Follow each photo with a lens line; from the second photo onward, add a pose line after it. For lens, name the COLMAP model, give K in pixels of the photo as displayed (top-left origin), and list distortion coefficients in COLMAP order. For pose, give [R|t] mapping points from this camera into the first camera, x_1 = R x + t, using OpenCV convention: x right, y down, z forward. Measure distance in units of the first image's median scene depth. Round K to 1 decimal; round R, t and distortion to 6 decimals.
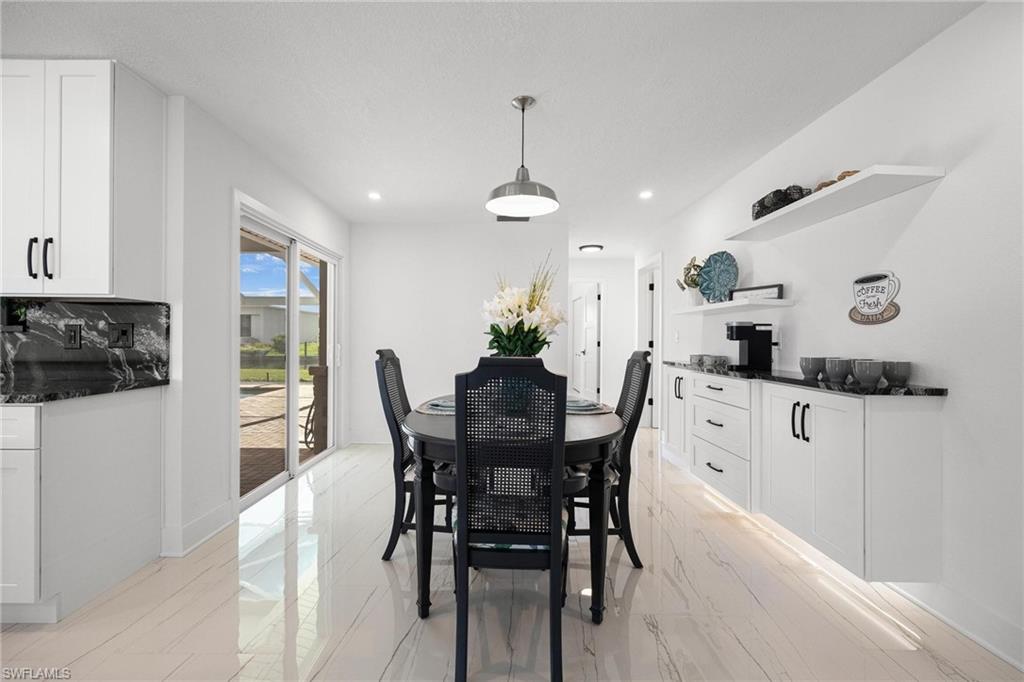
lens RADIAL K [[457.9, 0, 488.8], [0, 457.9, 339.9], [0, 0, 1]] dist [0.002566, 0.000424]
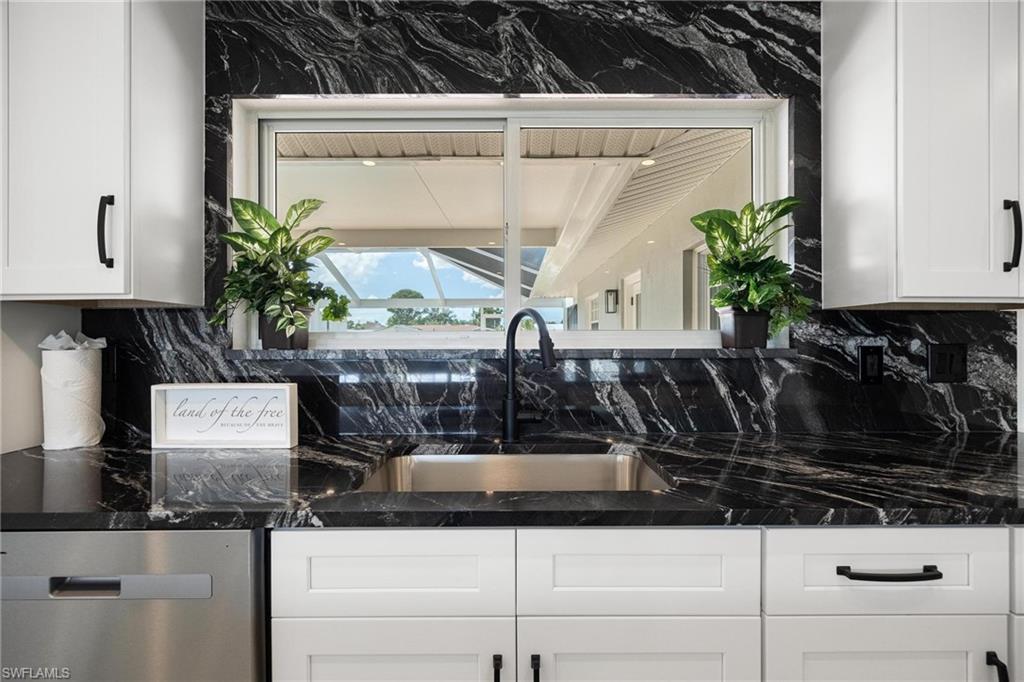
lens RADIAL K [[469.1, 0, 509.9], [0, 469.1, 338.2], [0, 0, 1]] dist [-0.010672, 0.002278]
pose [[0.999896, -0.007797, 0.012093, -1.406341], [0.007870, 0.999951, -0.006010, -0.044093], [-0.012045, 0.006105, 0.999909, 0.368110]]
